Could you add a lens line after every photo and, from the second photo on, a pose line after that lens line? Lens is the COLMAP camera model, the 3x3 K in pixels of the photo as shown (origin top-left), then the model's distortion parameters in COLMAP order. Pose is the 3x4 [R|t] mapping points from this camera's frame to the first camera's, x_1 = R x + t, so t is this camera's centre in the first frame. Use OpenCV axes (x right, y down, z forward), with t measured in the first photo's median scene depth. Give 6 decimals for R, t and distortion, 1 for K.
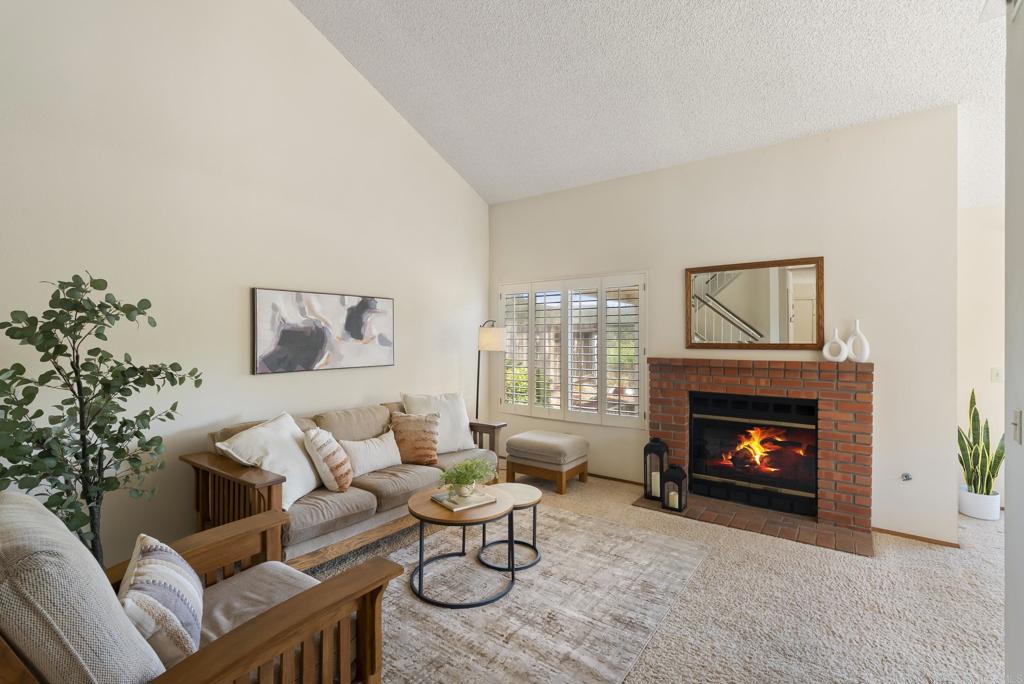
lens RADIAL K [[465.6, 0, 507.7], [0, 465.6, 337.4], [0, 0, 1]] dist [-0.005059, -0.000472]
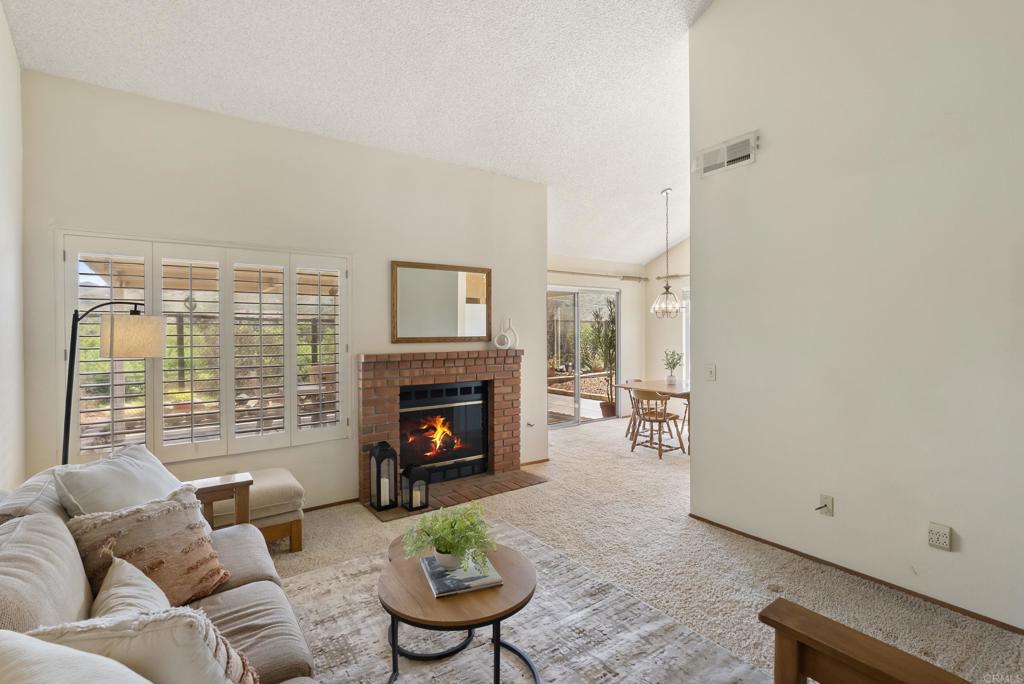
lens RADIAL K [[465.6, 0, 507.7], [0, 465.6, 337.4], [0, 0, 1]] dist [-0.005059, -0.000472]
pose [[0.313785, -0.015820, 0.949362, -0.532472], [0.004025, 0.999874, 0.015332, -0.002774], [-0.949486, -0.000990, 0.313809, 0.541299]]
